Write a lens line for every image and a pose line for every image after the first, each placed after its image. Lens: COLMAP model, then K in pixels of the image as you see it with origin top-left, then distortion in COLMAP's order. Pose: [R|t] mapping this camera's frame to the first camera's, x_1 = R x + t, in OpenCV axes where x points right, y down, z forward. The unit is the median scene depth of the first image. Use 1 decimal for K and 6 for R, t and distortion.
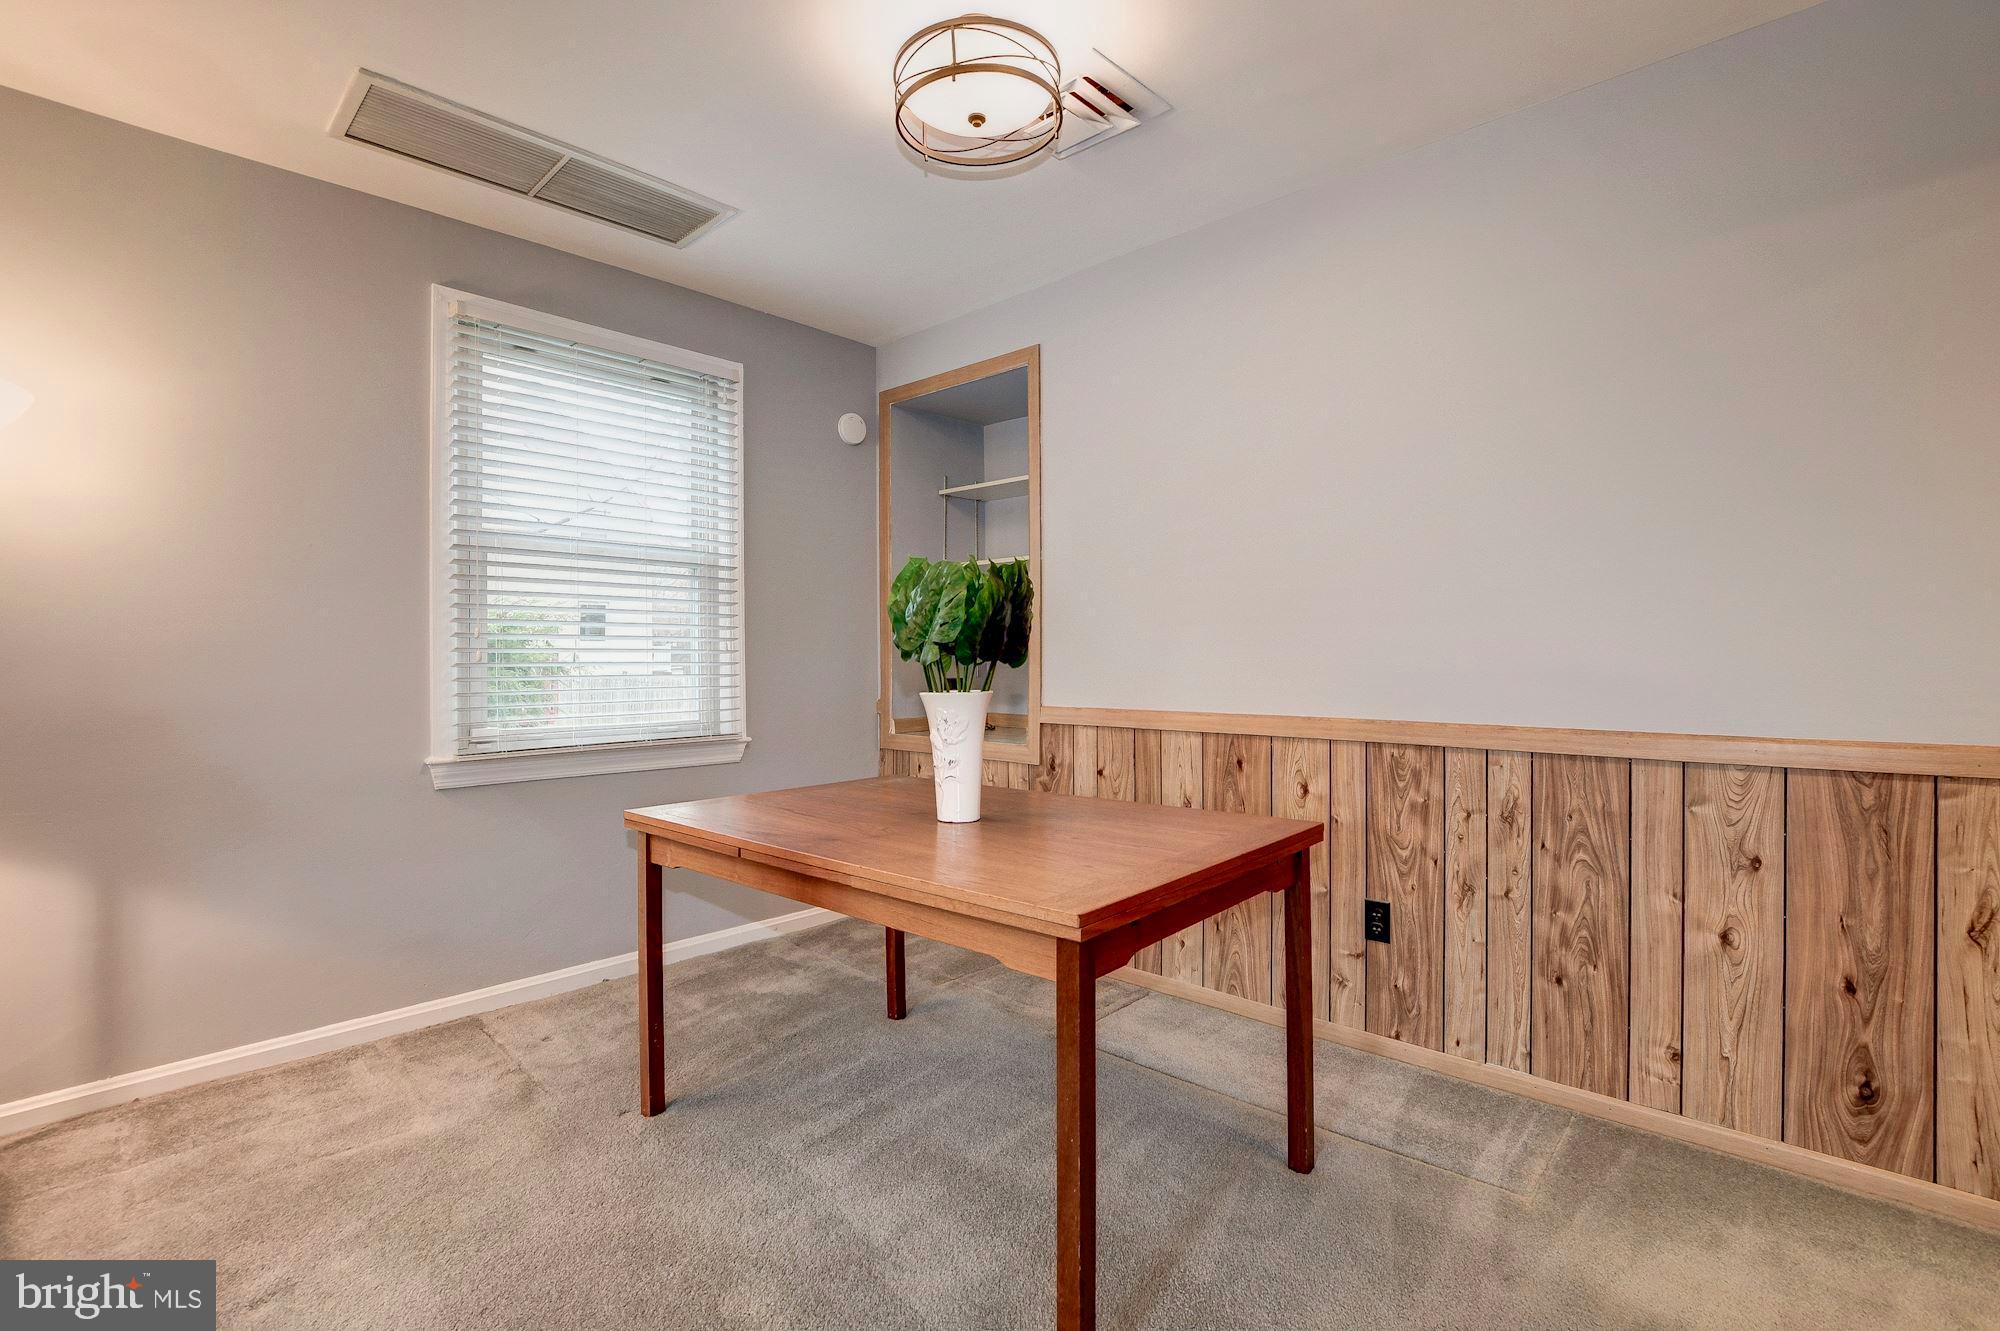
lens RADIAL K [[923.5, 0, 994.7], [0, 923.5, 650.4], [0, 0, 1]] dist [-0.031202, 0.004710]
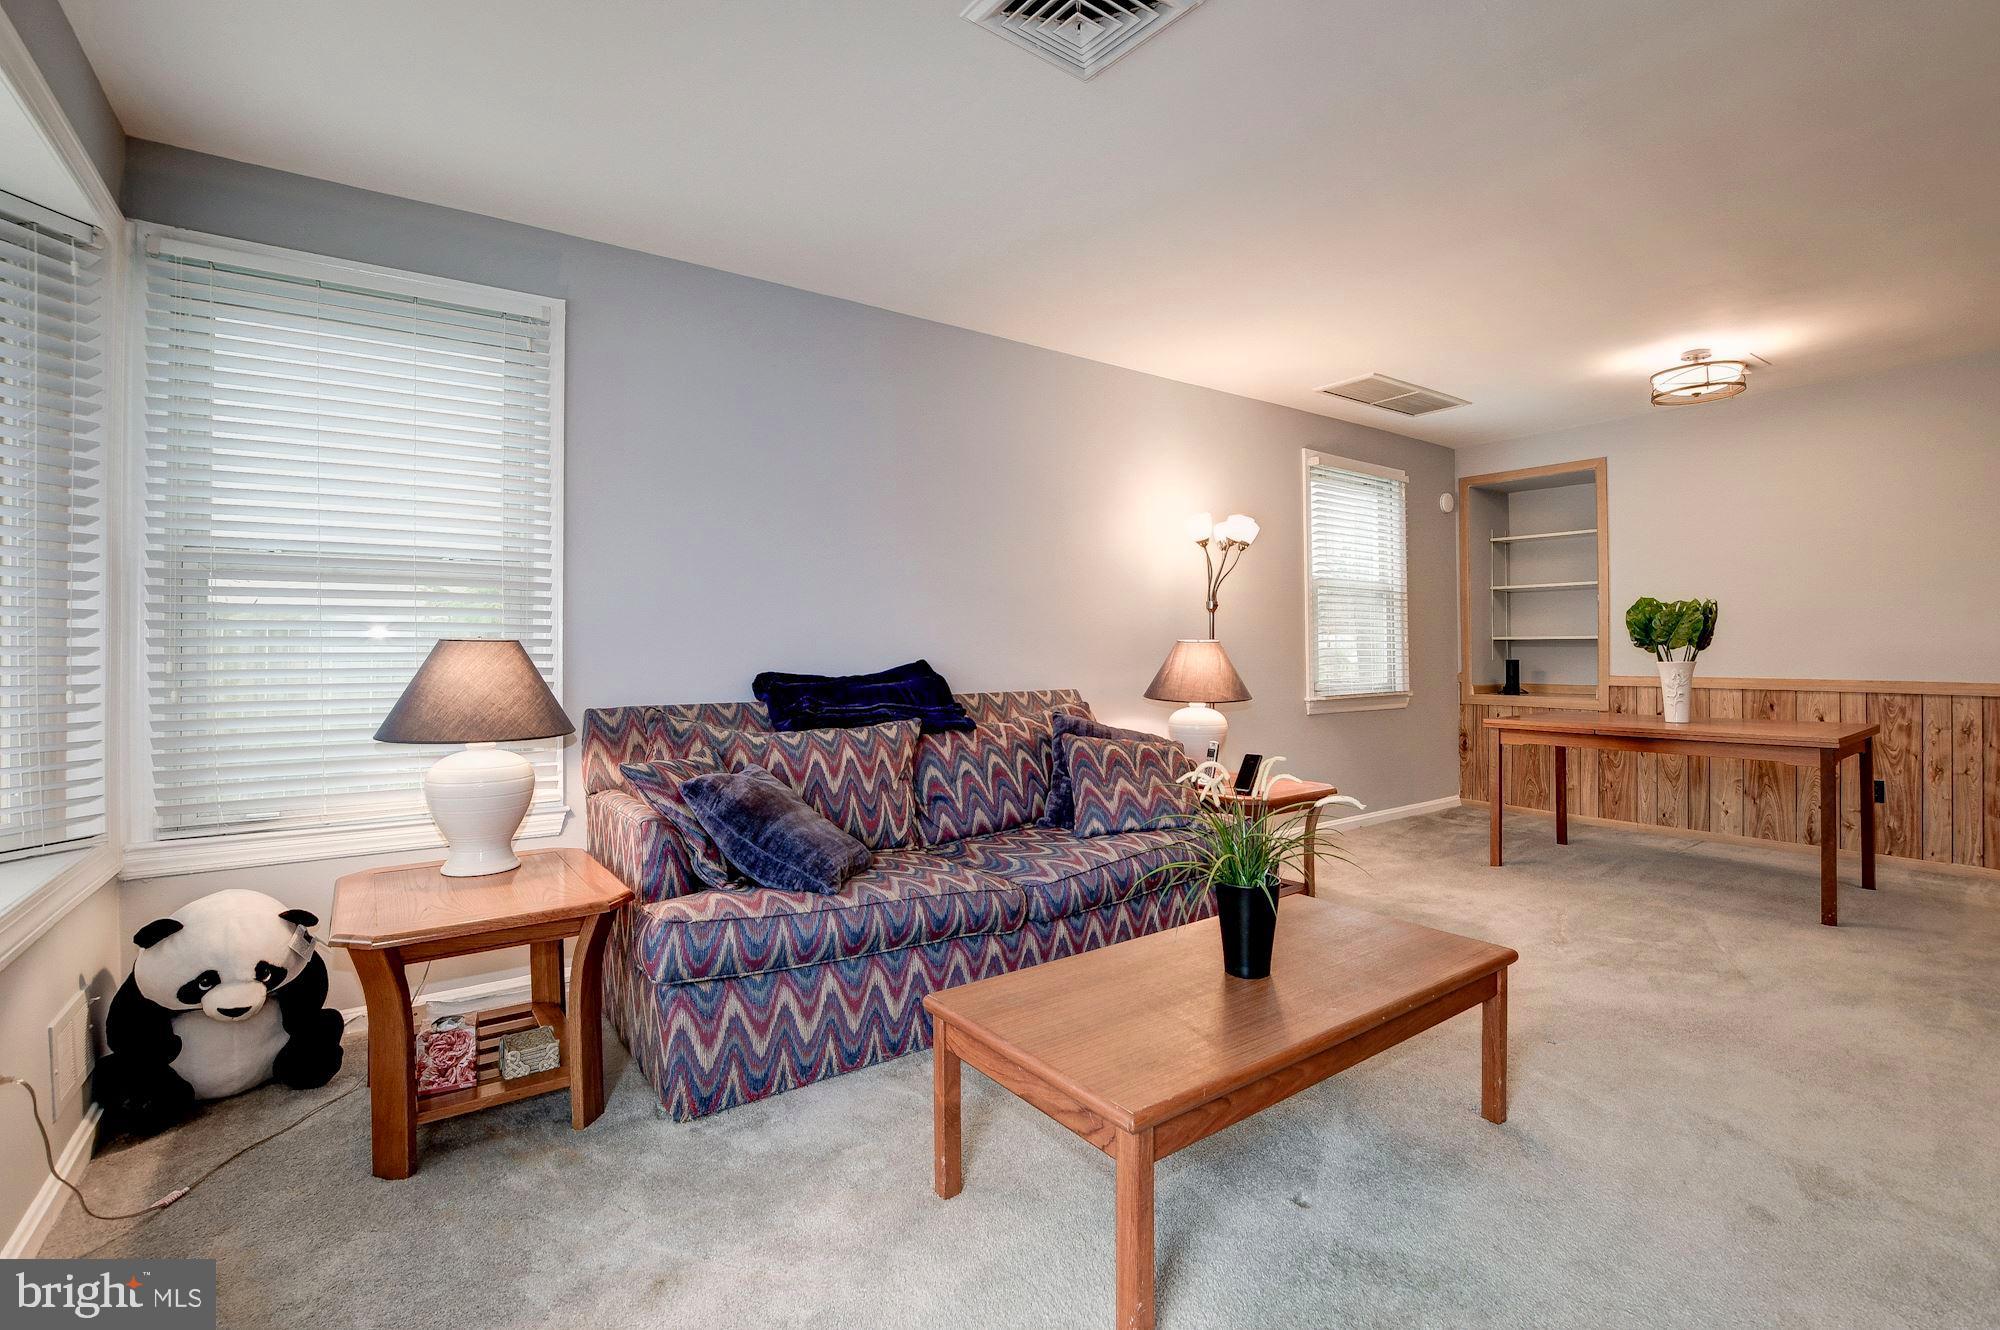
lens RADIAL K [[923.5, 0, 987.5], [0, 923.5, 640.8], [0, 0, 1]] dist [-0.031202, 0.004710]
pose [[0.982527, 0.001210, -0.186118, -0.976526], [-0.001655, 0.999996, -0.002237, 0.003890], [0.186115, 0.002506, 0.982525, -1.075947]]
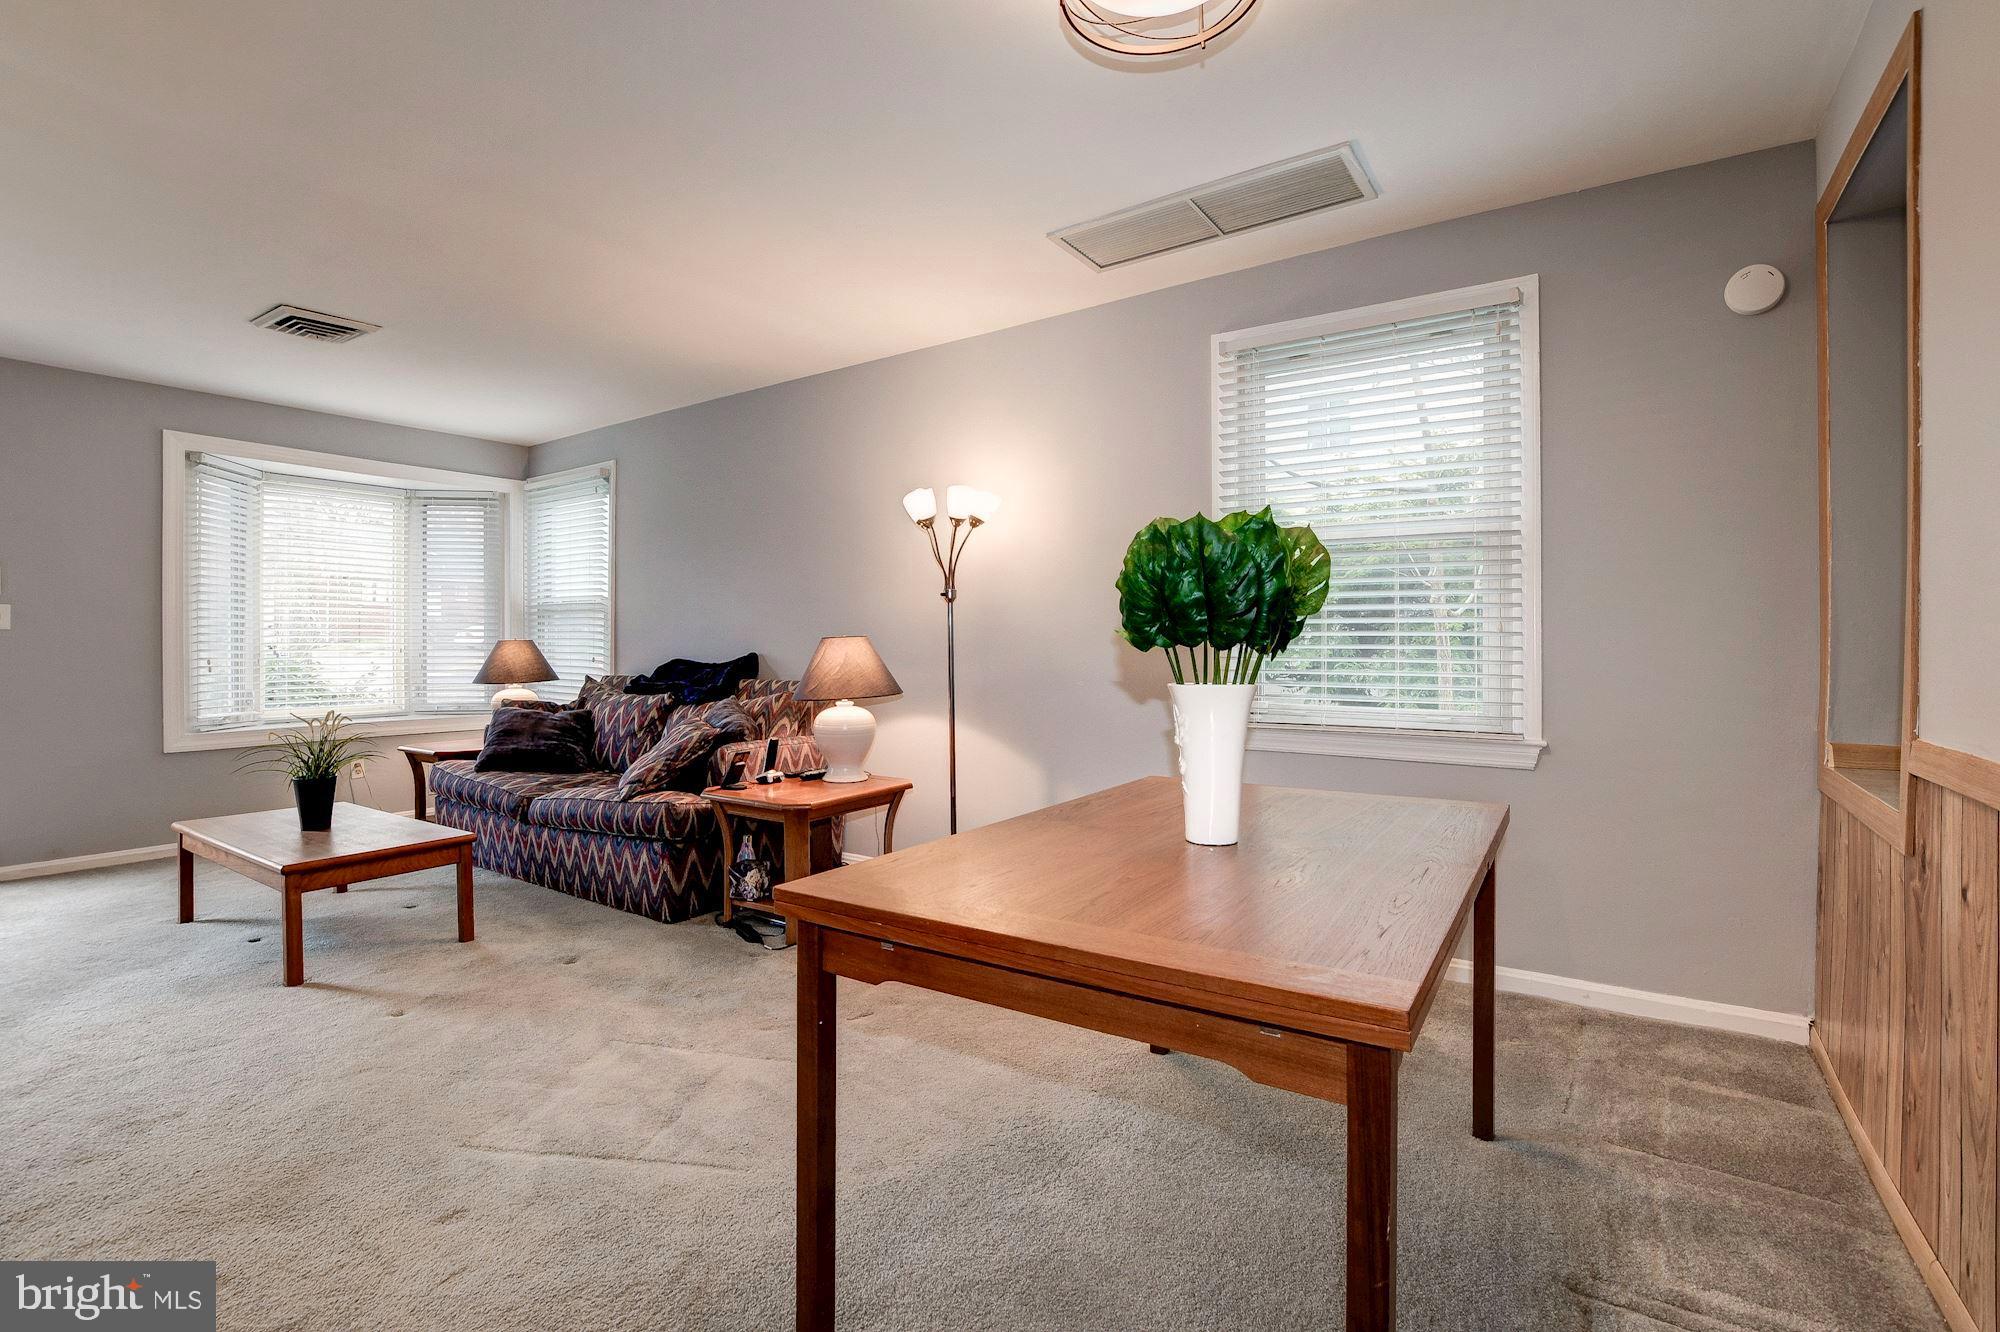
lens RADIAL K [[923.5, 0, 1036.8], [0, 923.5, 643.8], [0, 0, 1]] dist [-0.031202, 0.004710]
pose [[0.153746, 0.007333, -0.988083, 0.613854], [0.007294, 0.999937, 0.008556, 0.001018], [0.988083, -0.008523, 0.153683, 0.608537]]
